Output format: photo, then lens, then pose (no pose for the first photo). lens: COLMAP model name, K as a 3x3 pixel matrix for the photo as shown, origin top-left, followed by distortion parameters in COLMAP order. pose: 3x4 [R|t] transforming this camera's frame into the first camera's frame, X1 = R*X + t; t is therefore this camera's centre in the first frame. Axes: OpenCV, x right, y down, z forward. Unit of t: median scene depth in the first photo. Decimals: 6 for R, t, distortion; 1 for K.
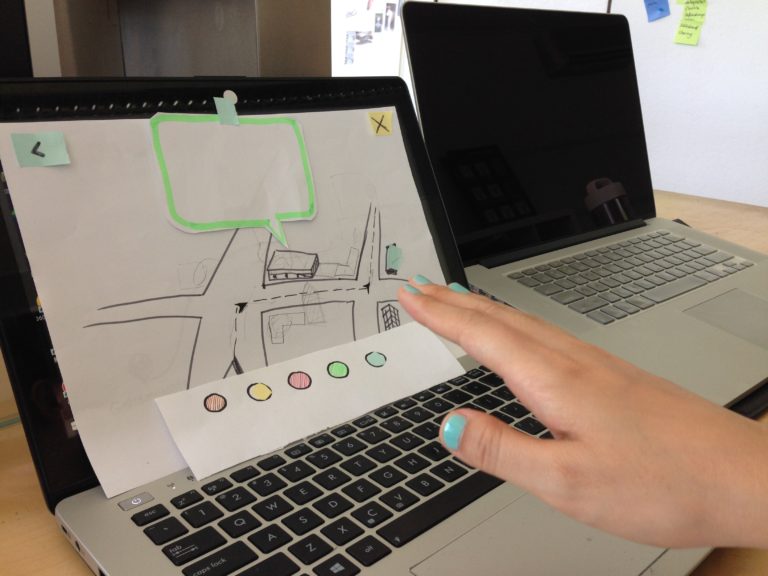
lens RADIAL K [[734.8, 0, 324.8], [0, 734.8, 288.3], [0, 0, 1]] dist [0.066856, -0.077085]
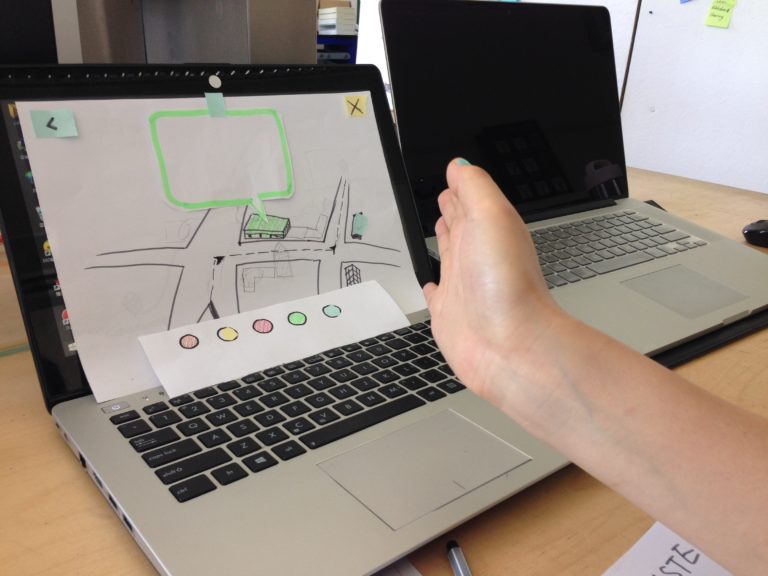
lens RADIAL K [[734.8, 0, 324.8], [0, 734.8, 288.3], [0, 0, 1]] dist [0.066856, -0.077085]
pose [[0.996504, 0.043804, -0.071146, 0.137338], [-0.040883, 0.998280, 0.042008, 0.013166], [0.072864, -0.038953, 0.996581, -0.171355]]
